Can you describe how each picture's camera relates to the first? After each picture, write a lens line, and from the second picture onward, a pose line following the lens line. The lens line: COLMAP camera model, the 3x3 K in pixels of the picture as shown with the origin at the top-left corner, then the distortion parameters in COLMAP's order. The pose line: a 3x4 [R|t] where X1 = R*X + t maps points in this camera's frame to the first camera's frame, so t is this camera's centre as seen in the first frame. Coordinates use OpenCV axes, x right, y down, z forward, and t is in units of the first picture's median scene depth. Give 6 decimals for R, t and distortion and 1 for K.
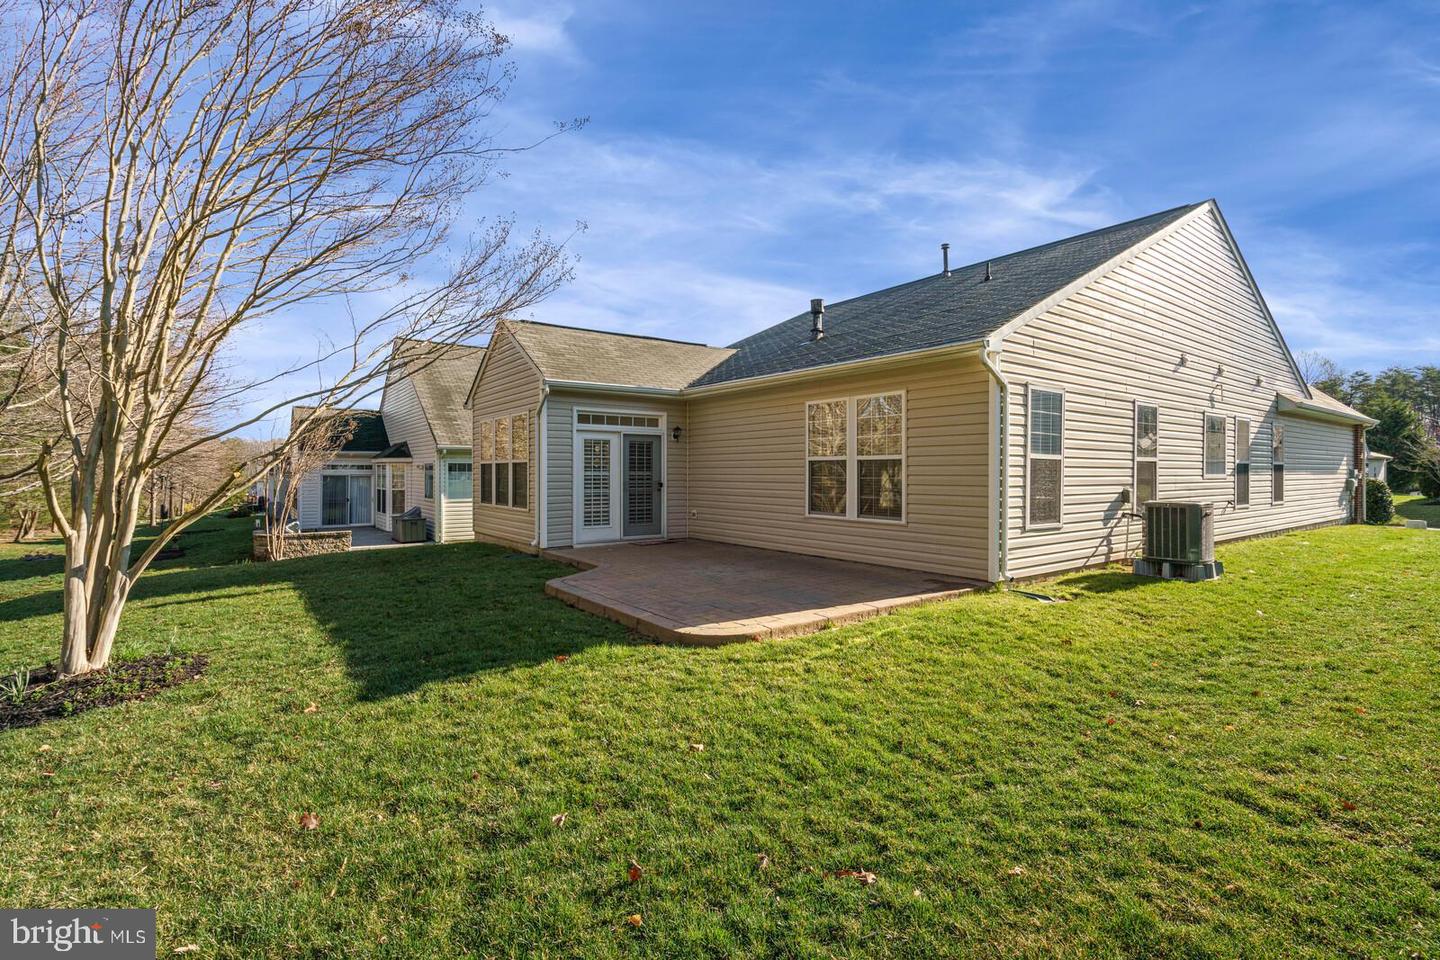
lens RADIAL K [[651.0, 0, 708.9], [0, 651.0, 473.3], [0, 0, 1]] dist [0.001865, 0.000528]
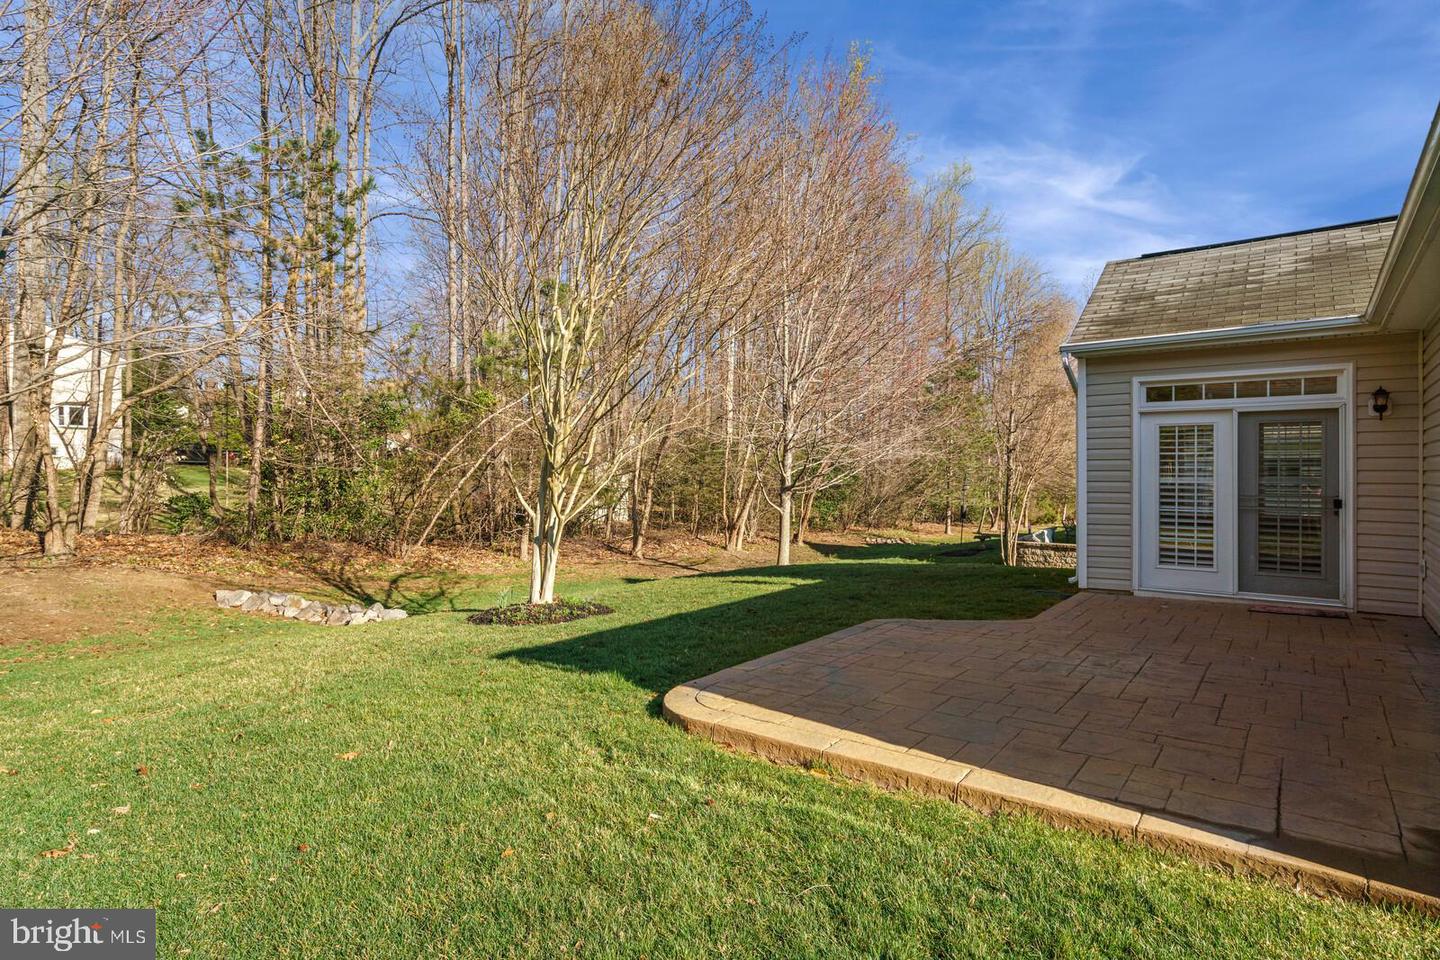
lens RADIAL K [[768.5, 0, 720.0], [0, 768.5, 480.0], [0, 0, 1]] dist [-0.001011, -0.000148]
pose [[0.279774, 0.009321, -0.960021, 0.391934], [-0.003472, 0.999956, 0.008697, -0.005311], [0.960060, 0.000900, 0.279794, 0.373208]]
